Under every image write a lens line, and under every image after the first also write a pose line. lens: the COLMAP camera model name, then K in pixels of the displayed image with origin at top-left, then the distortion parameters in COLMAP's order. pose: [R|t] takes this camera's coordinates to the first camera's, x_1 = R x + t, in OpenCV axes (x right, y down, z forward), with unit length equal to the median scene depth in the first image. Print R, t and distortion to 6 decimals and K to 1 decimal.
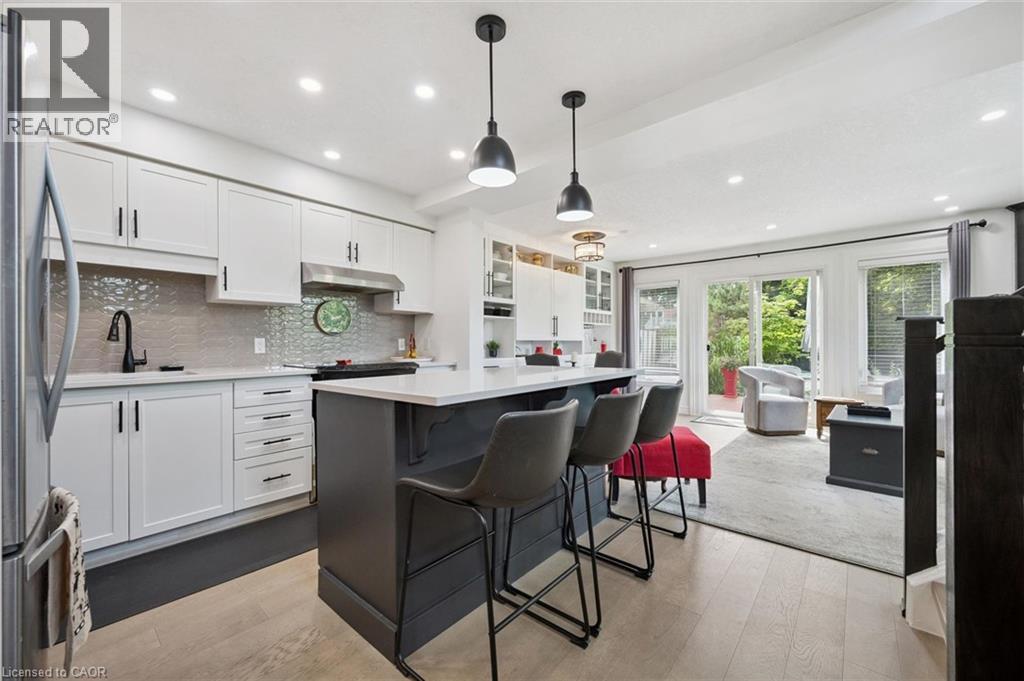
lens RADIAL K [[398.7, 0, 513.4], [0, 398.7, 342.4], [0, 0, 1]] dist [-0.002449, -0.000319]
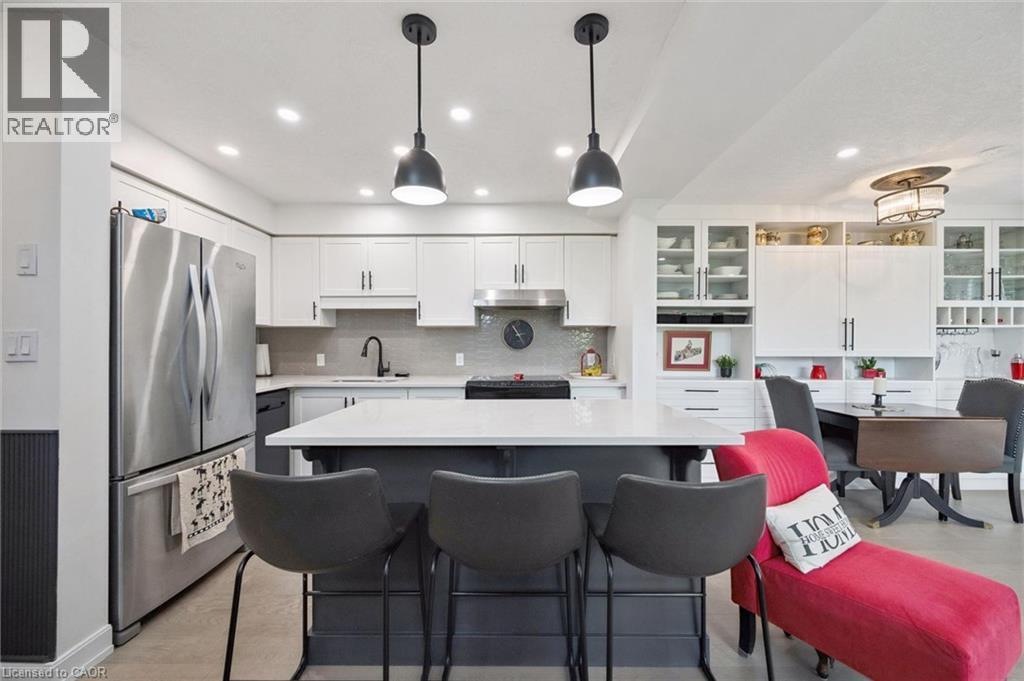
lens RADIAL K [[398.7, 0, 513.2], [0, 398.7, 358.4], [0, 0, 1]] dist [-0.002449, -0.000319]
pose [[0.644223, 0.004606, -0.764824, 0.342021], [-0.004820, 0.999986, 0.001962, -0.000195], [0.764823, 0.002423, 0.644236, 0.248173]]
